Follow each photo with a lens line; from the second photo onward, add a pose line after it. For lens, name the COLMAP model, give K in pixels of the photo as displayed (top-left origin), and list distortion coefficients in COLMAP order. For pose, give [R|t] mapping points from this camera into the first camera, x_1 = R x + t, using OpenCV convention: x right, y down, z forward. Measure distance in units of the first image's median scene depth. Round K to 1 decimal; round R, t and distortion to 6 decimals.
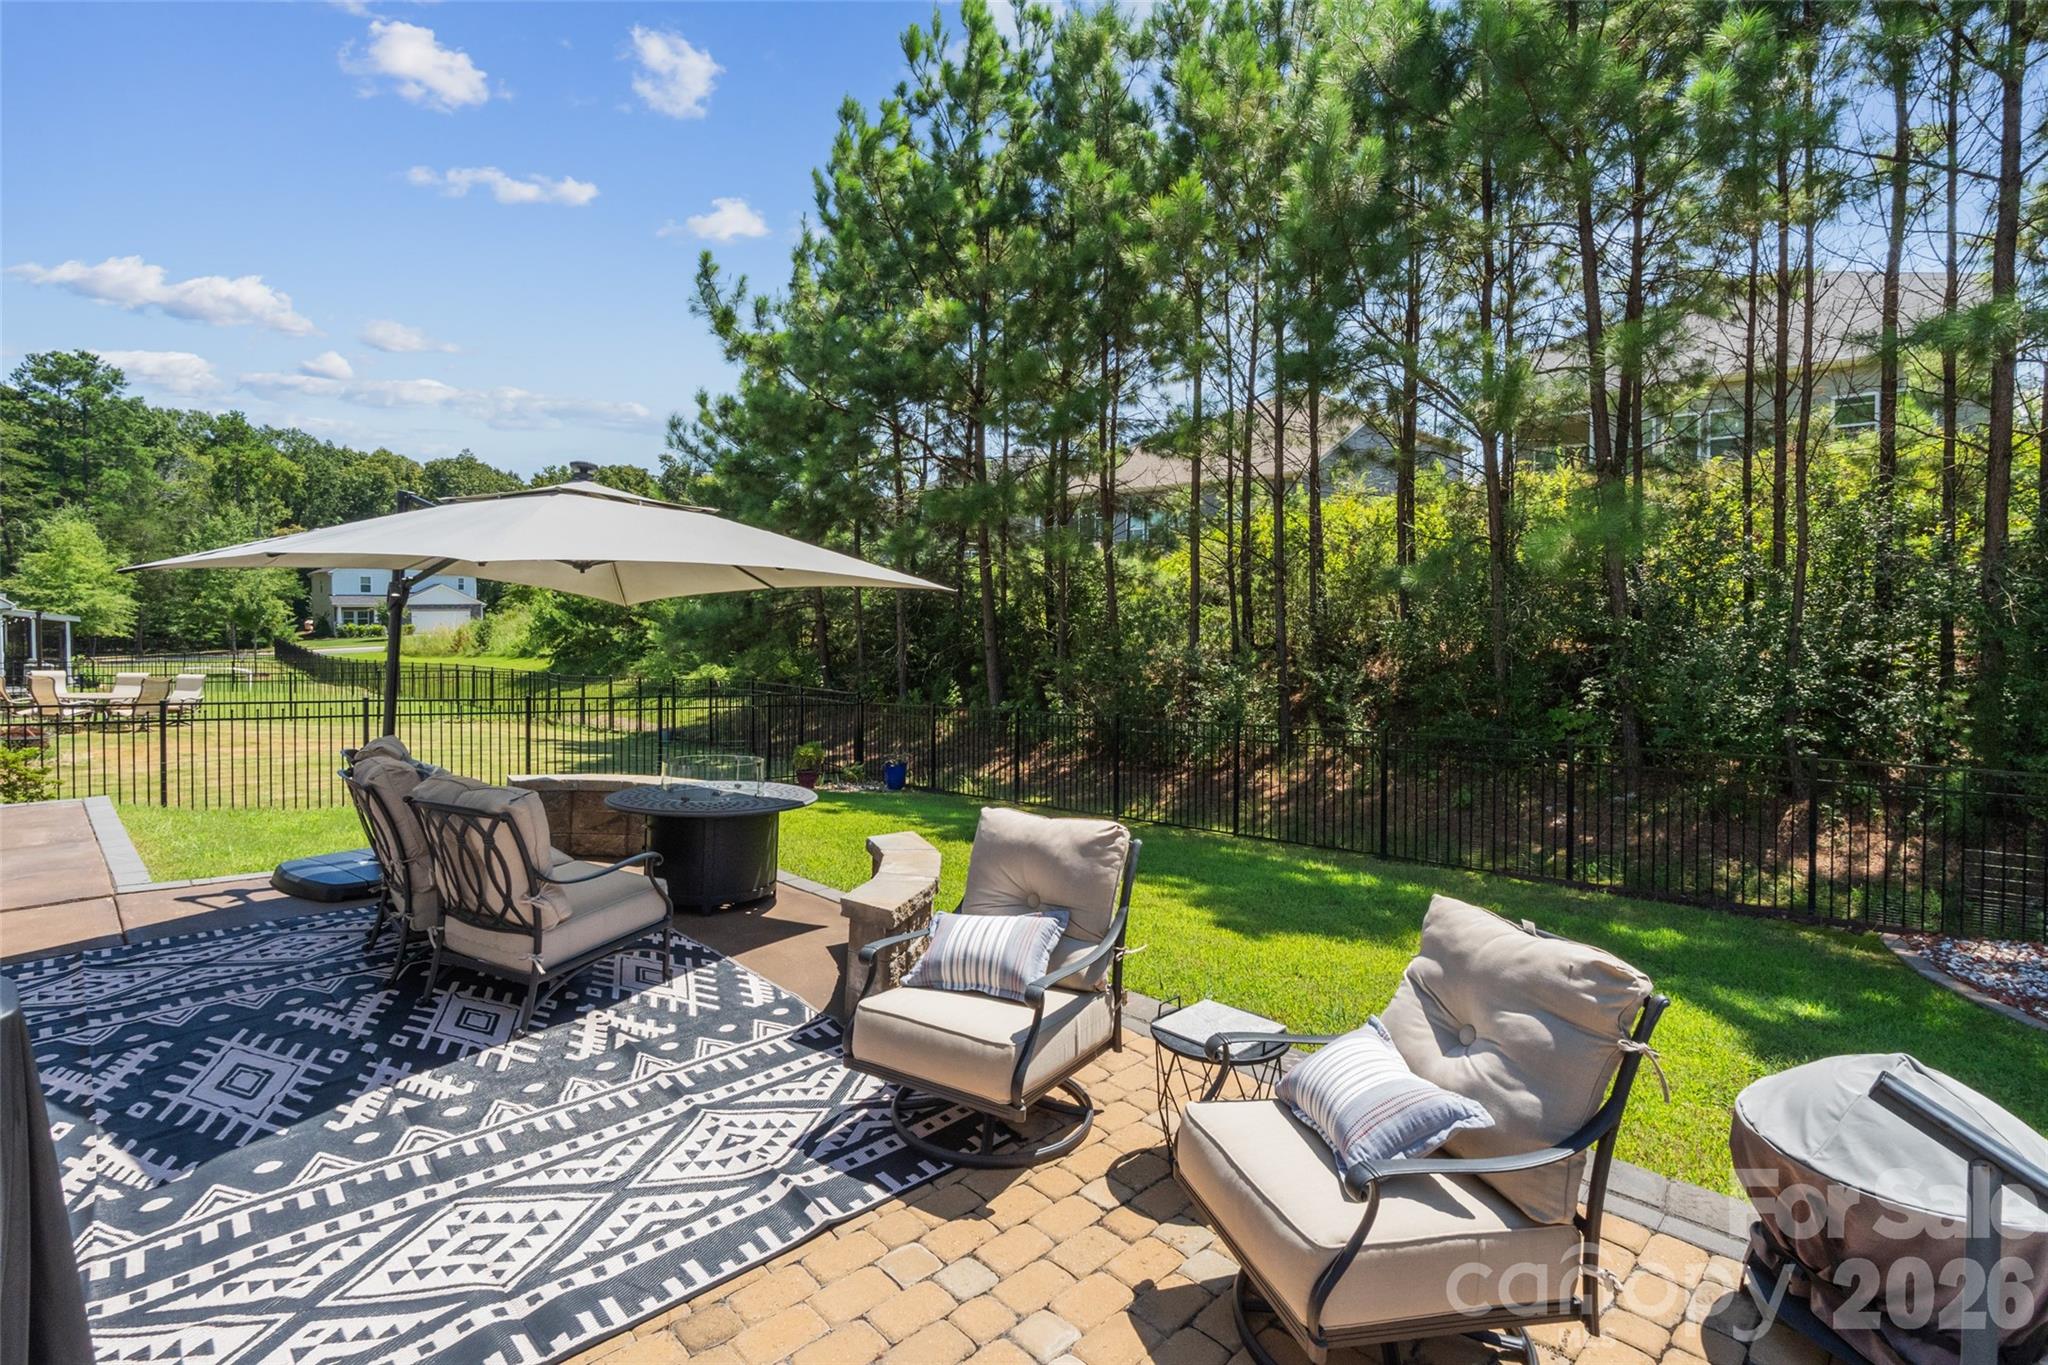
lens RADIAL K [[948.6, 0, 1029.0], [0, 948.6, 629.6], [0, 0, 1]] dist [-0.003316, 0.000337]
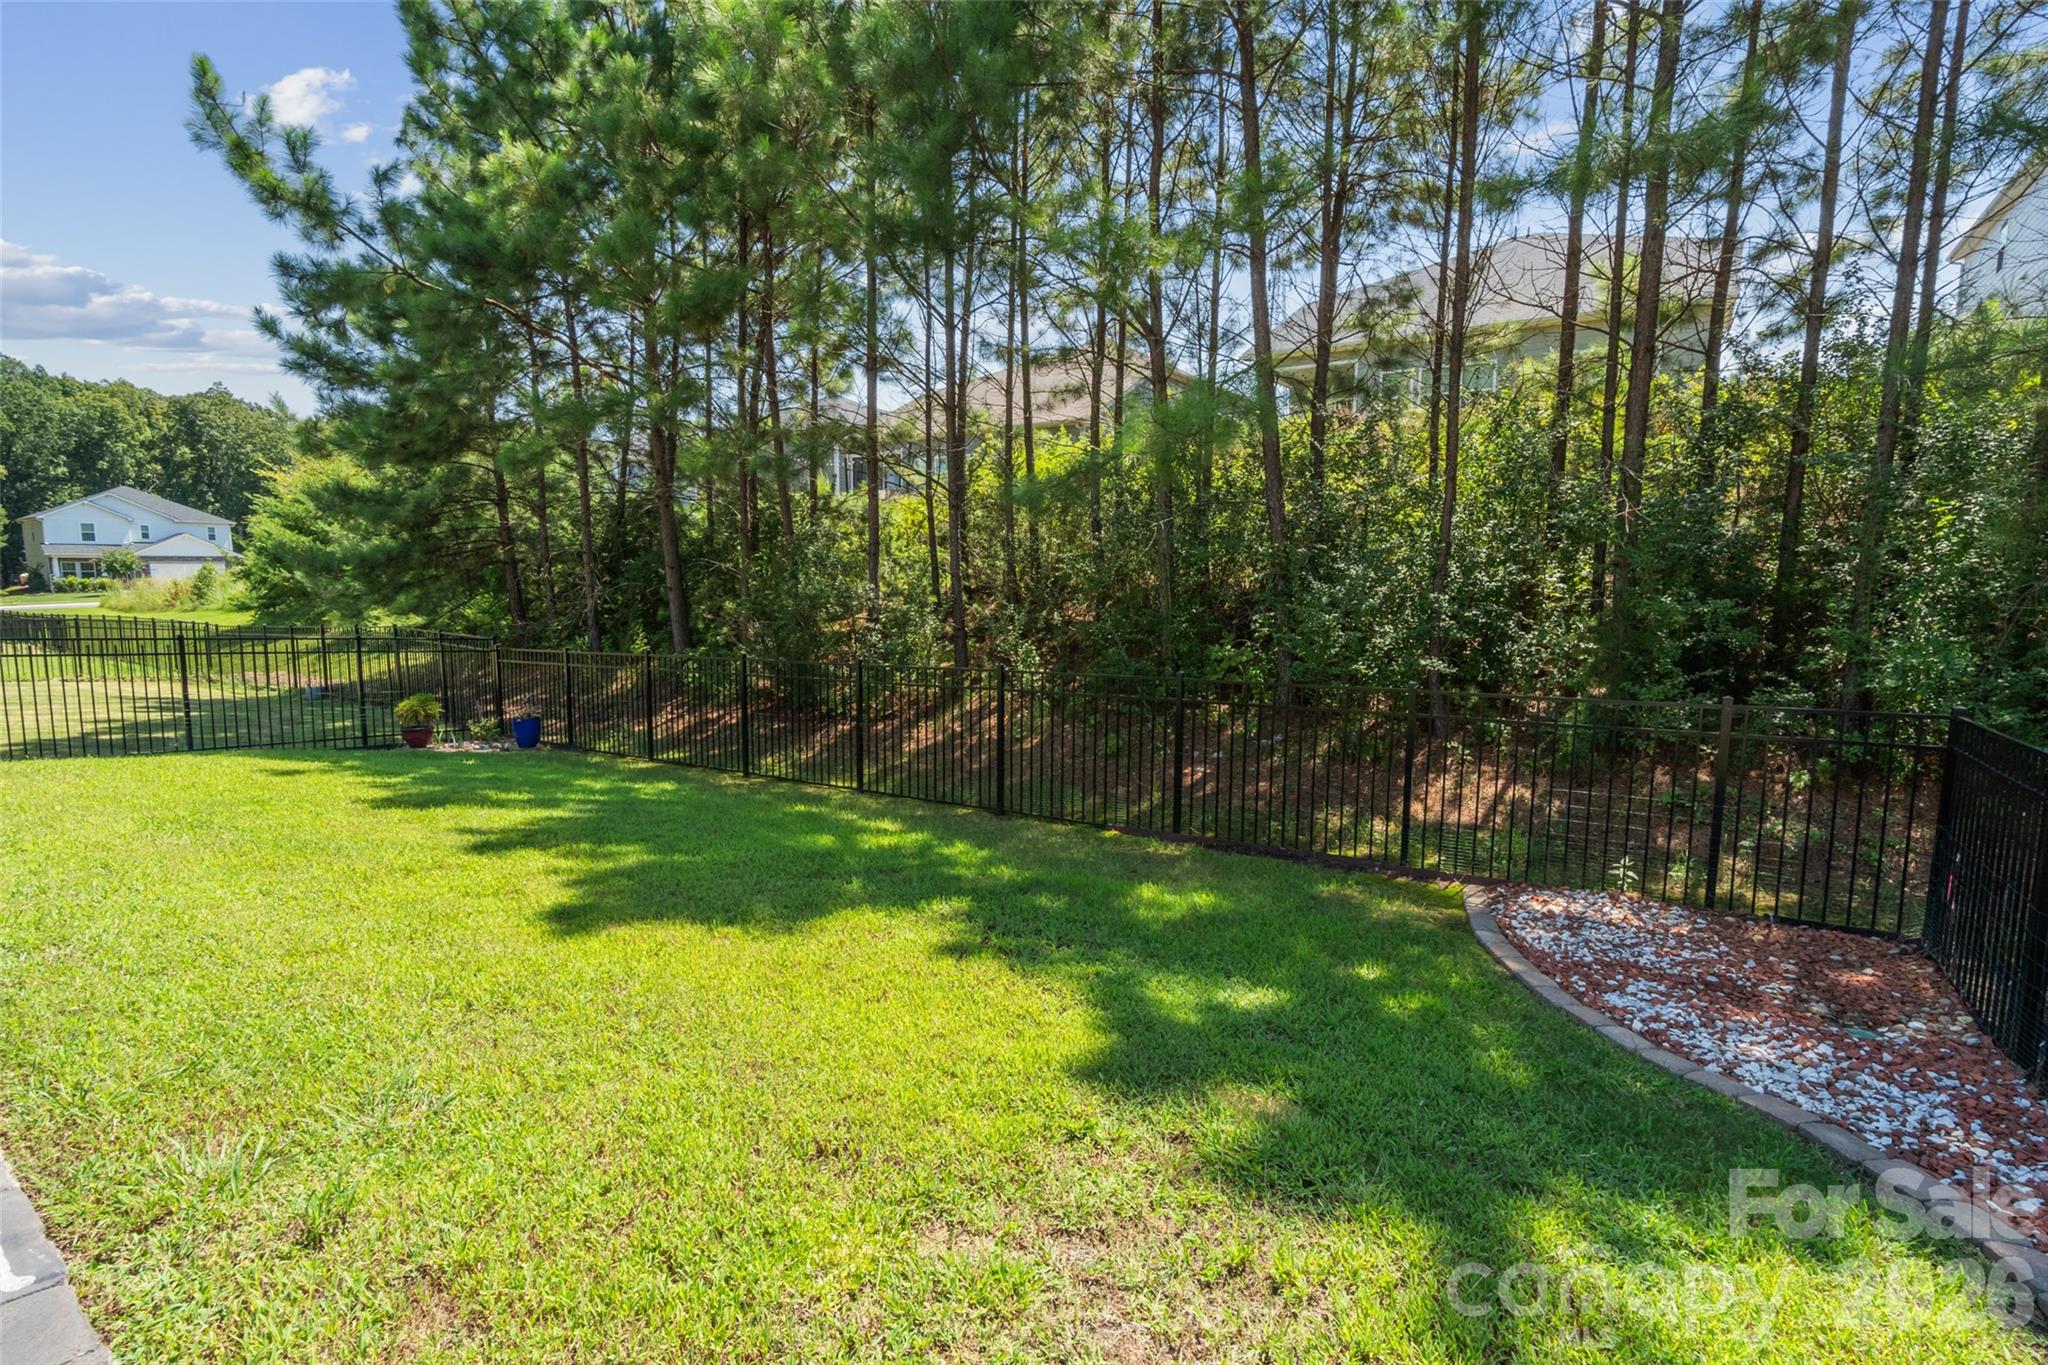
lens RADIAL K [[919.7, 0, 1024.6], [0, 919.7, 673.7], [0, 0, 1]] dist [-0.001821, 0.000023]
pose [[0.989366, -0.007512, 0.145255, 0.199363], [-0.005143, 0.996234, 0.086547, 0.028511], [-0.145359, -0.086374, 0.985602, 0.125731]]
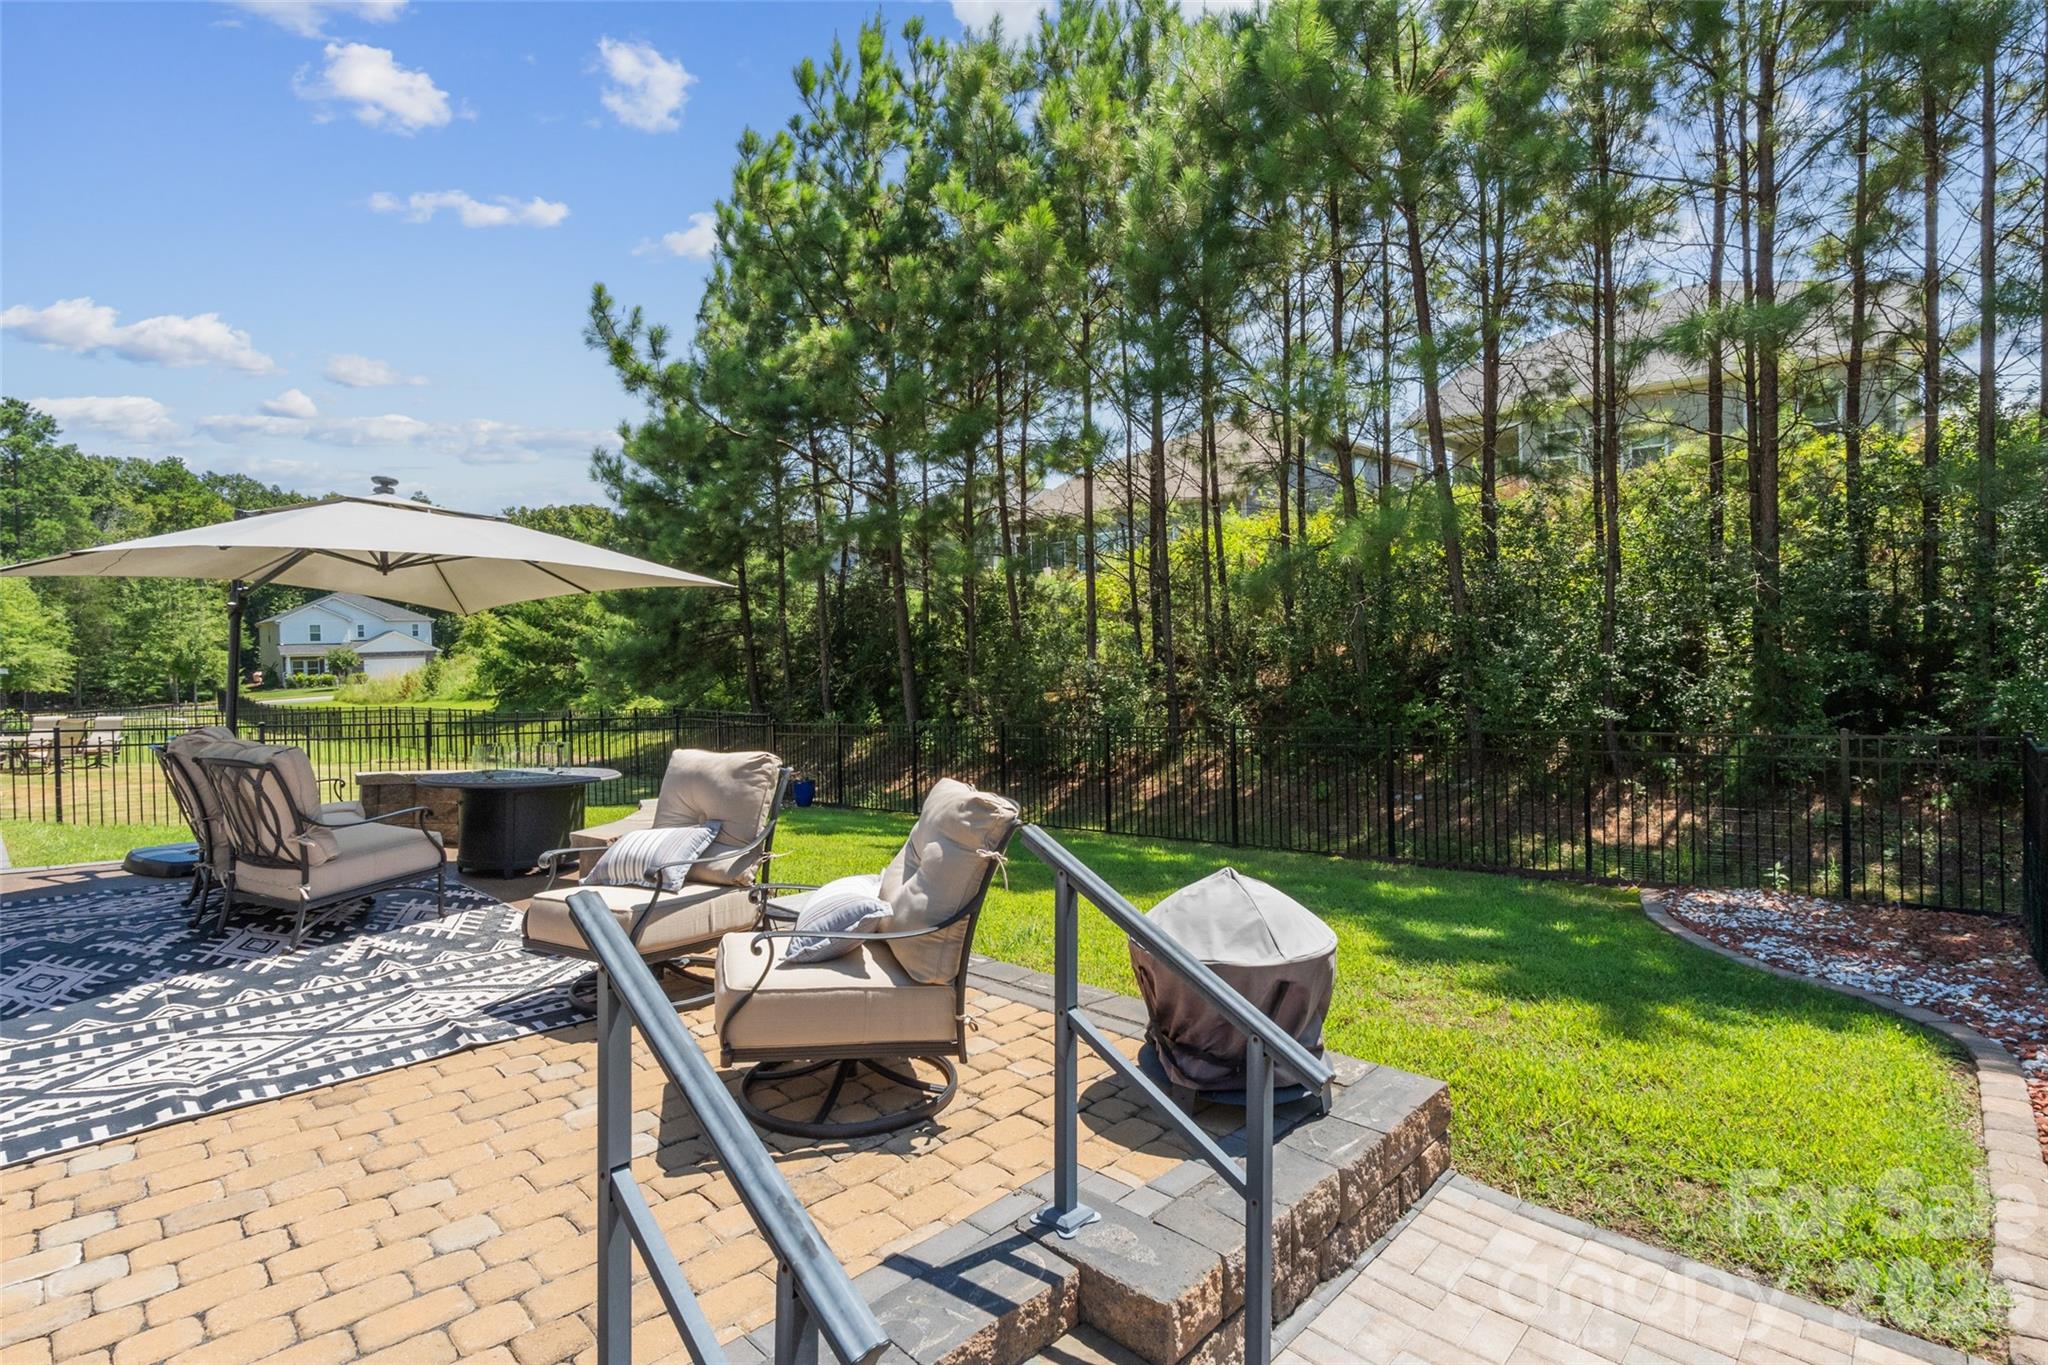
lens RADIAL K [[978.7, 0, 1036.0], [0, 978.7, 659.9], [0, 0, 1]] dist [-0.003325, -0.000586]
pose [[0.999506, -0.026002, 0.017670, 0.100364], [0.026096, 0.999646, -0.005142, 0.024229], [-0.017530, 0.005601, 0.999831, -0.062841]]
